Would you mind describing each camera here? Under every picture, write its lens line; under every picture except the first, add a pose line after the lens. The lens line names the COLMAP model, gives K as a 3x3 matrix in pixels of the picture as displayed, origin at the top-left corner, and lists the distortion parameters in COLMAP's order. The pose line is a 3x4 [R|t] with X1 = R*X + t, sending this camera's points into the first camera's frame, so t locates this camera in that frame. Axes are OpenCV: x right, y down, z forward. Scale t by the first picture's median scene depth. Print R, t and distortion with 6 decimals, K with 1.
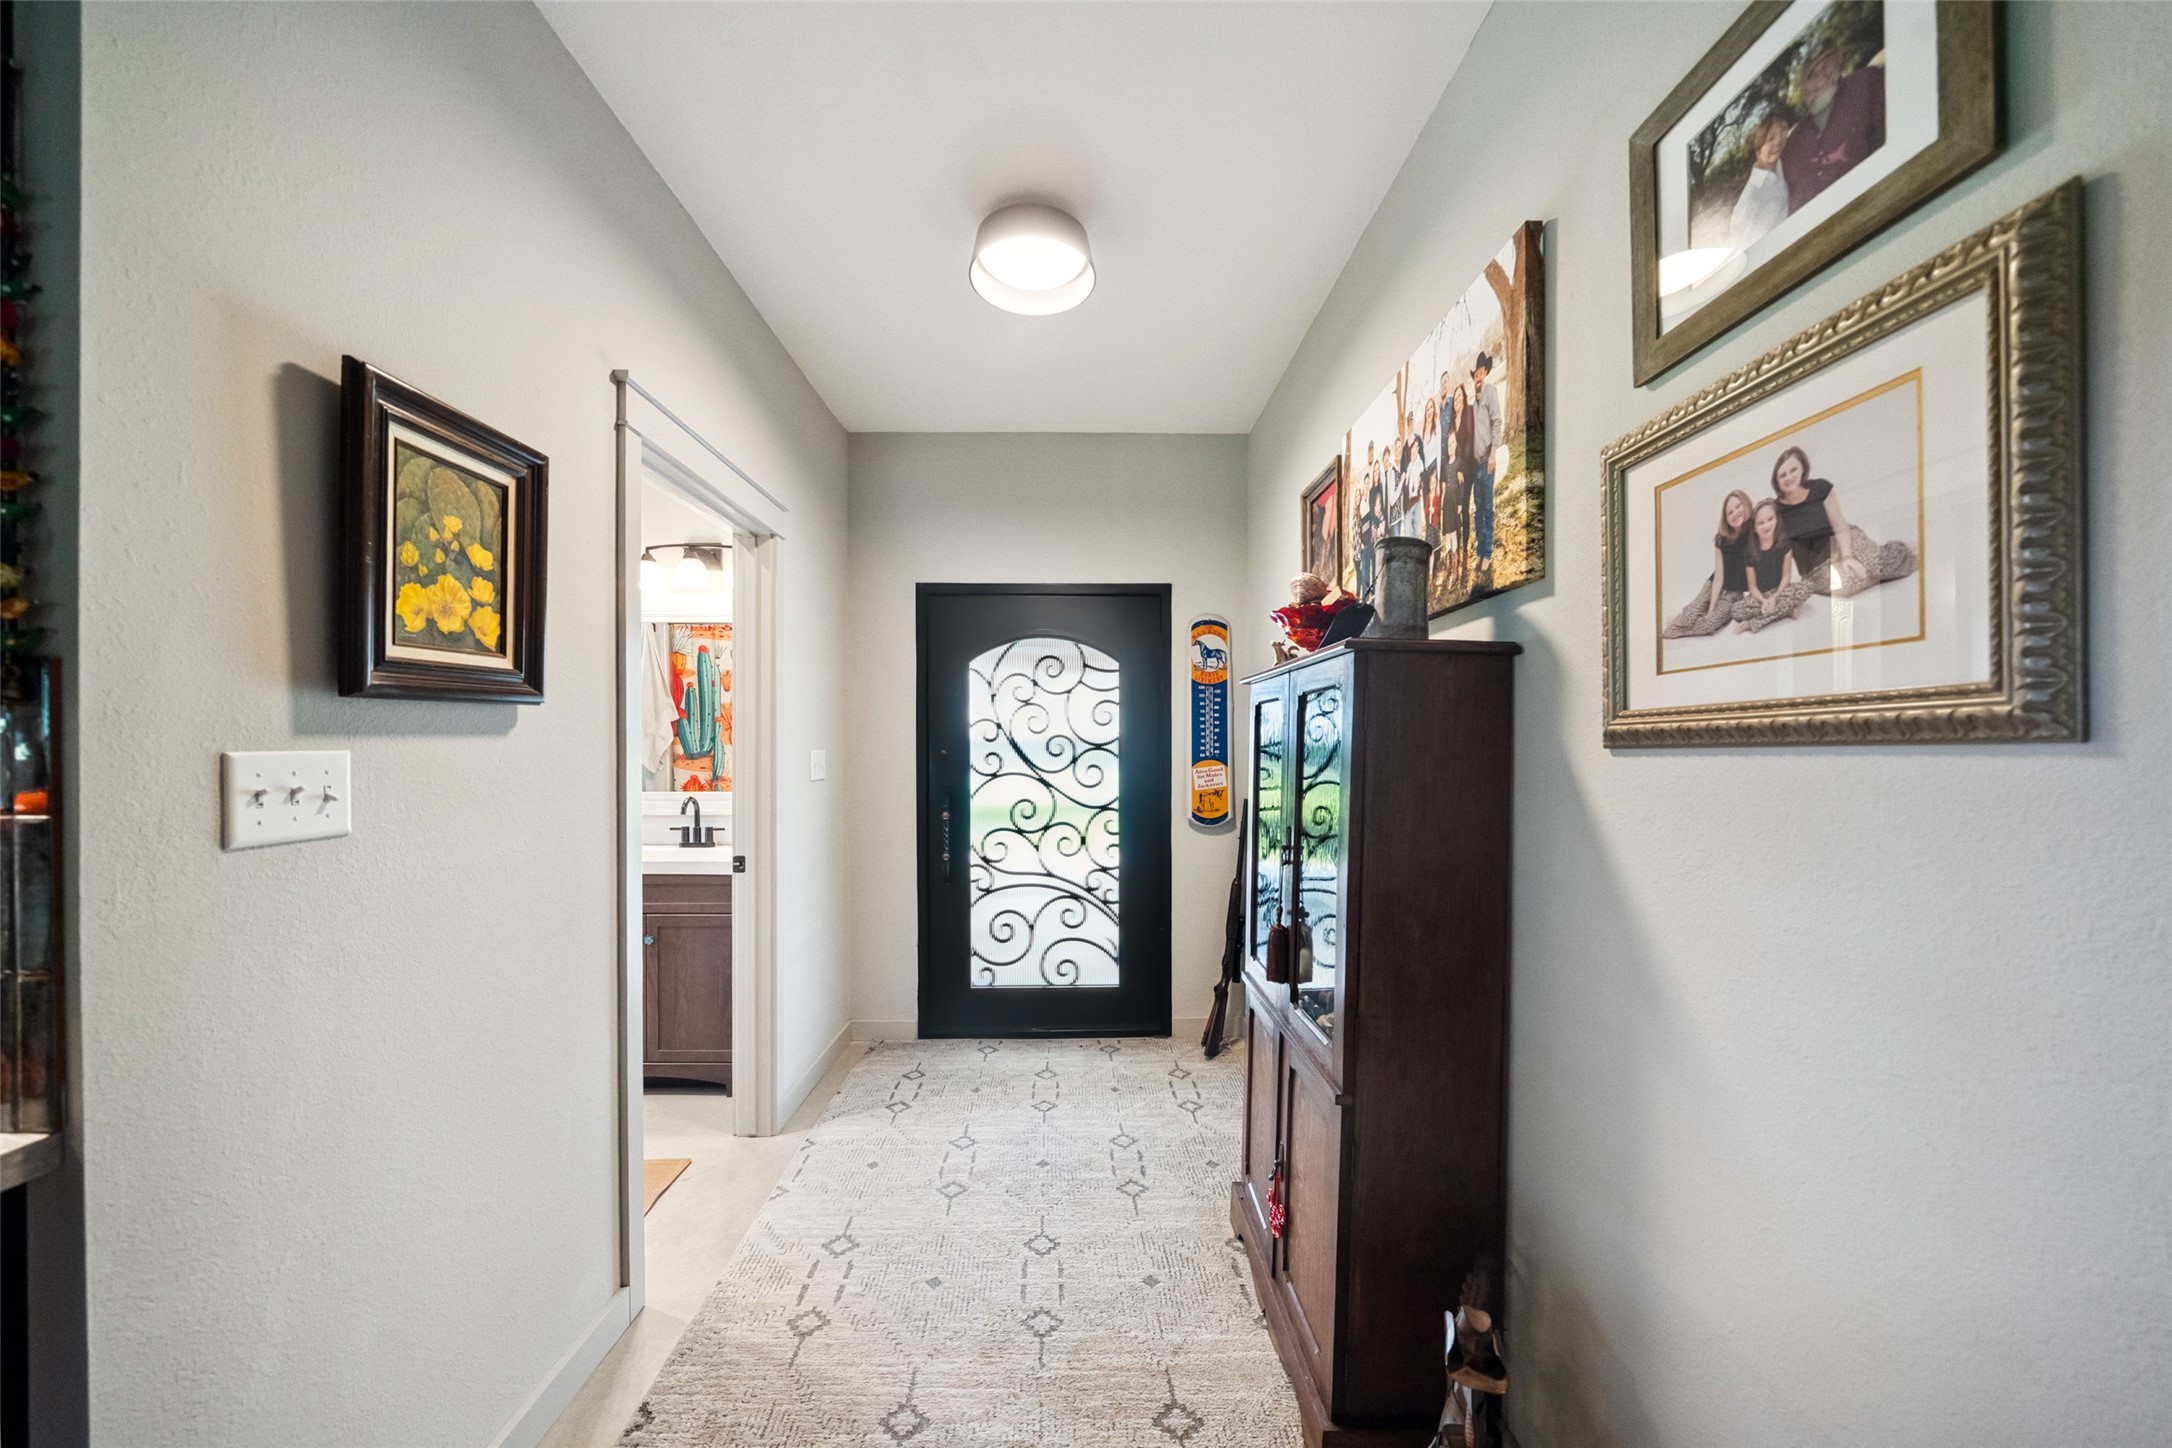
lens RADIAL K [[778.9, 0, 1077.8], [0, 778.9, 743.2], [0, 0, 1]] dist [-0.001790, -0.000830]
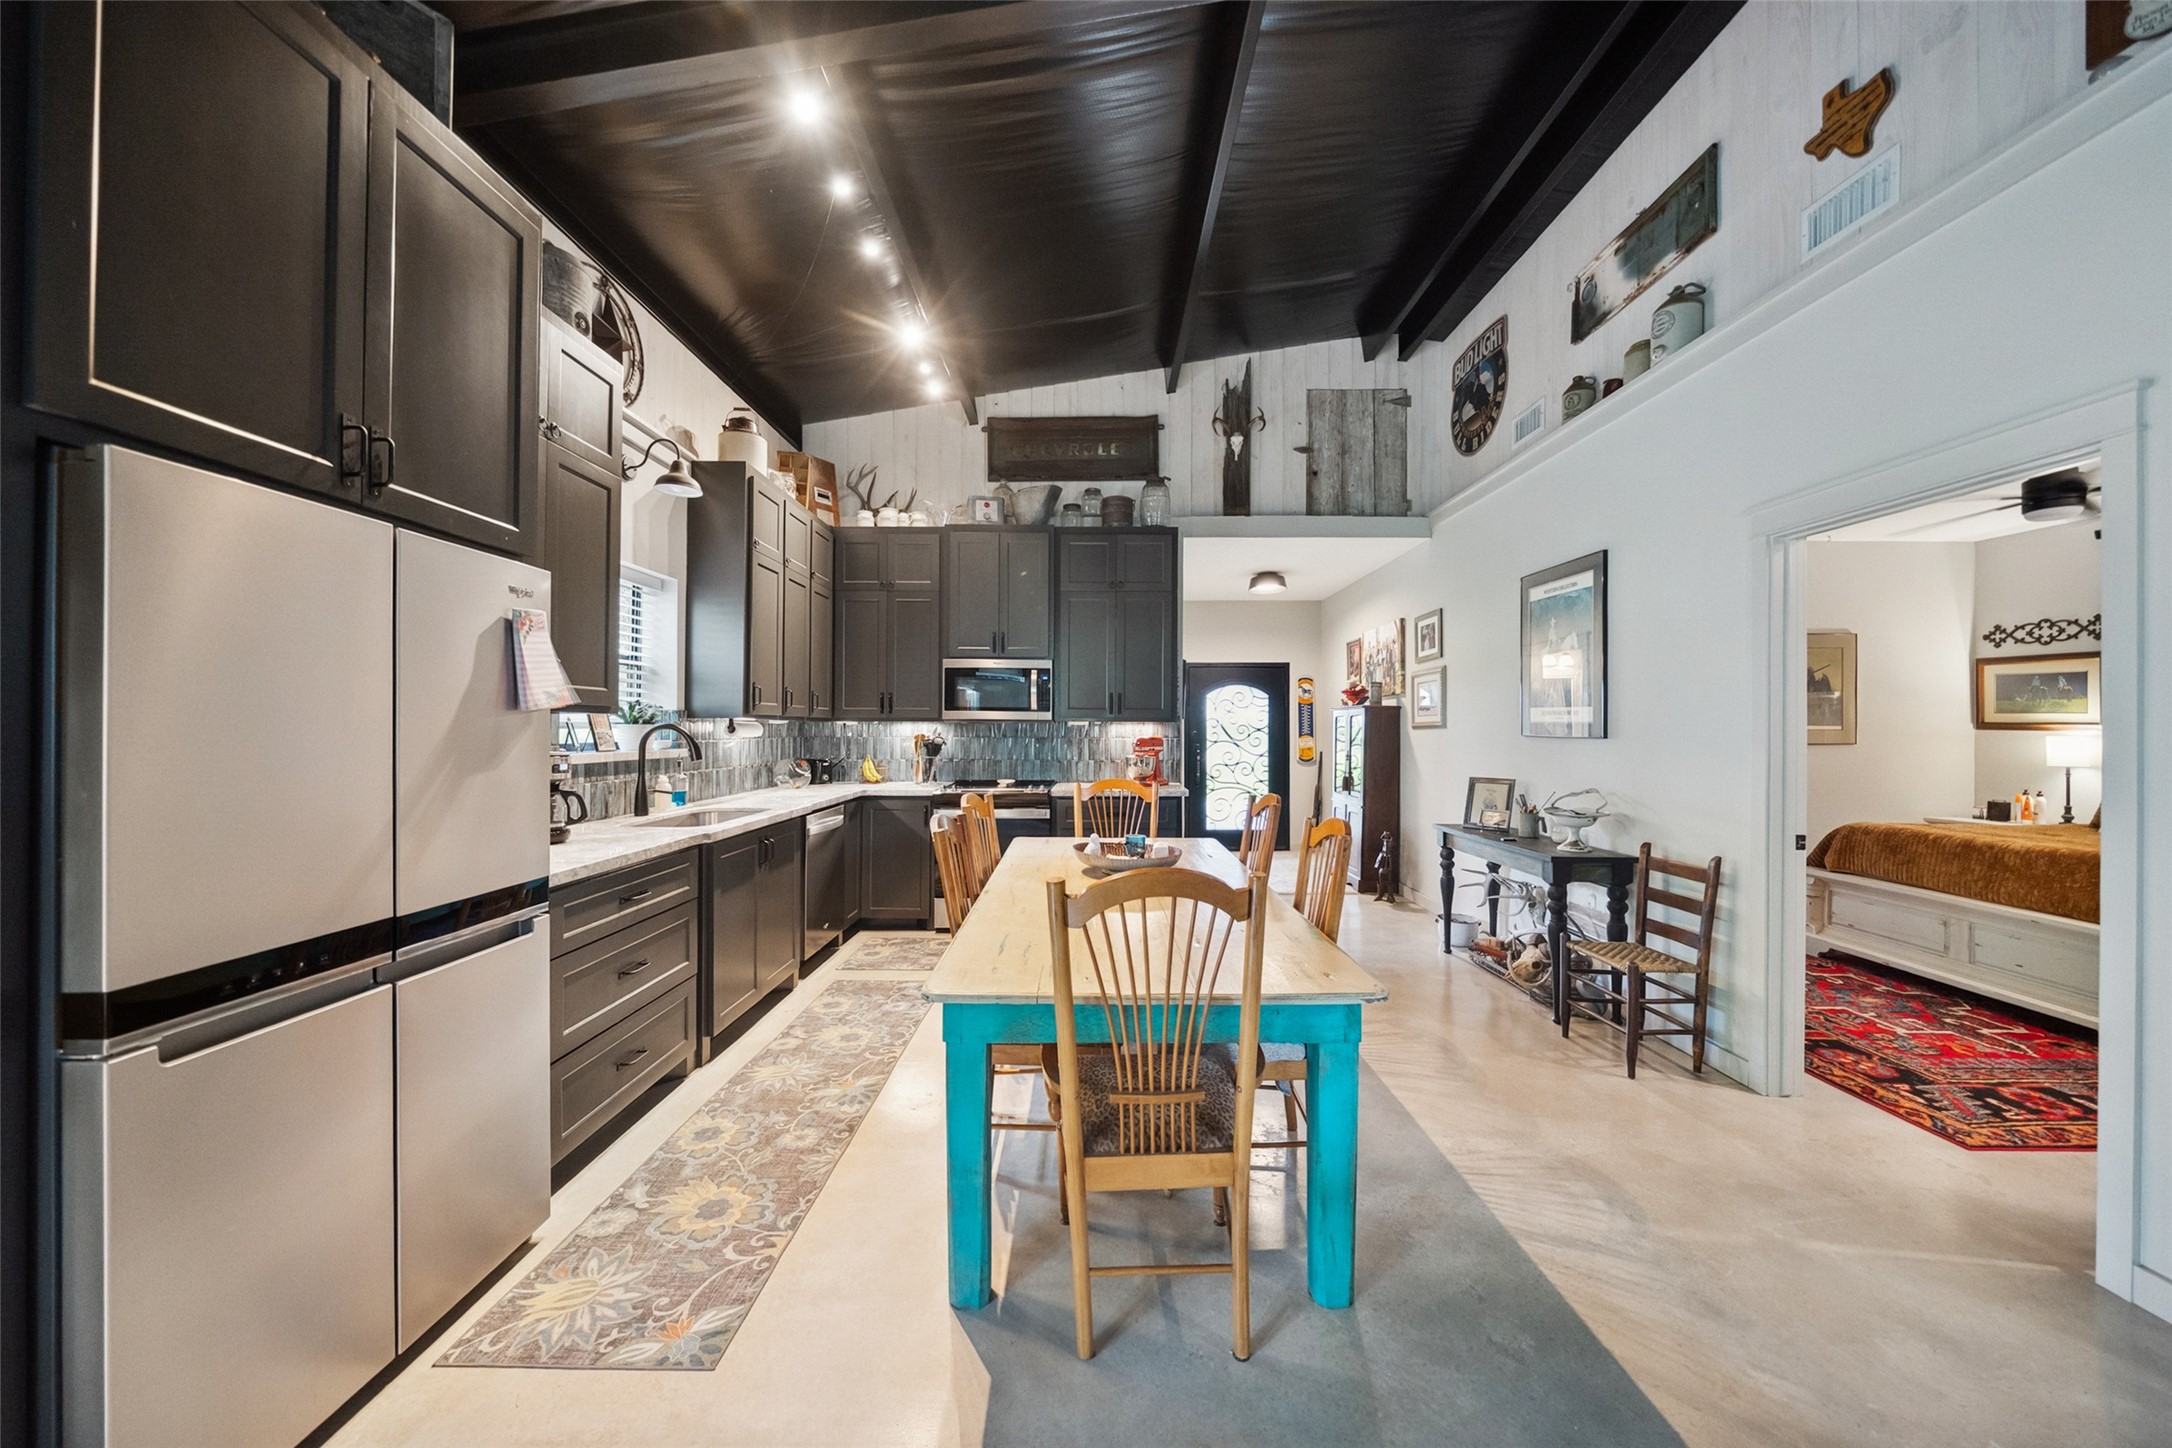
lens RADIAL K [[758.6, 0, 1093.0], [0, 758.6, 721.2], [0, 0, 1]] dist [-0.008784, 0.000999]
pose [[0.999952, 0.002453, -0.009469, -0.465613], [-0.002540, 0.999954, -0.009237, 0.000634], [0.009446, 0.009261, 0.999913, -1.352024]]
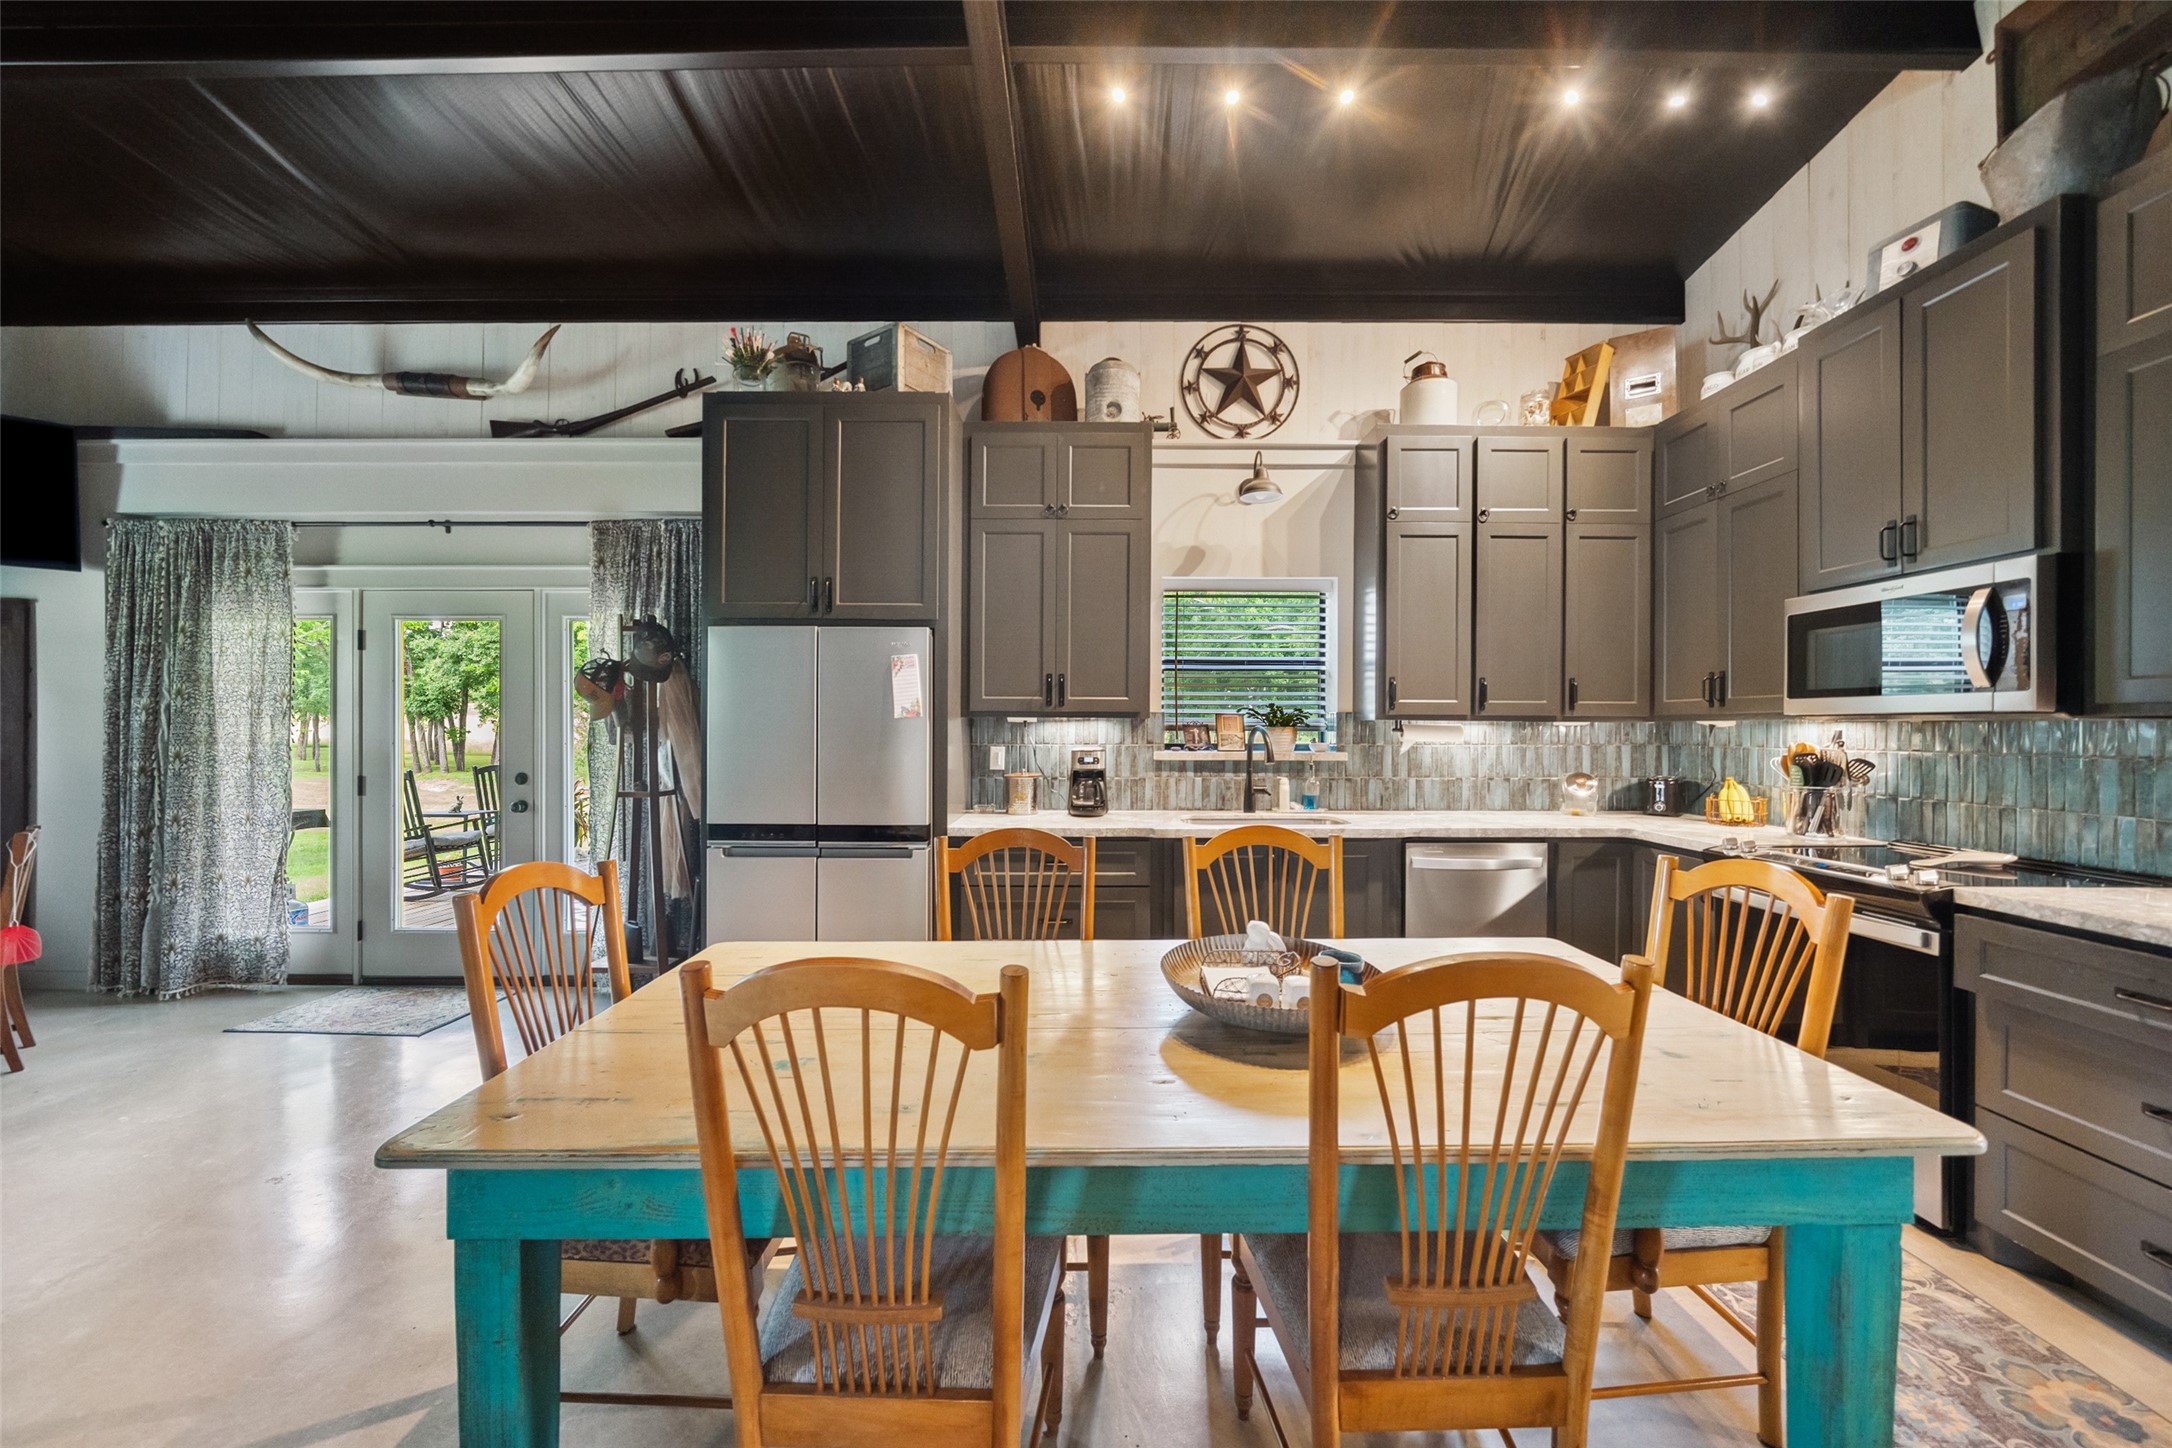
lens RADIAL K [[778.9, 0, 1088.5], [0, 778.9, 724.2], [0, 0, 1]] dist [-0.001790, -0.000830]
pose [[-0.010846, -0.007261, -0.999915, 0.020176], [-0.003551, 0.999968, -0.007223, 0.001691], [0.999935, 0.003472, -0.010871, -0.583663]]
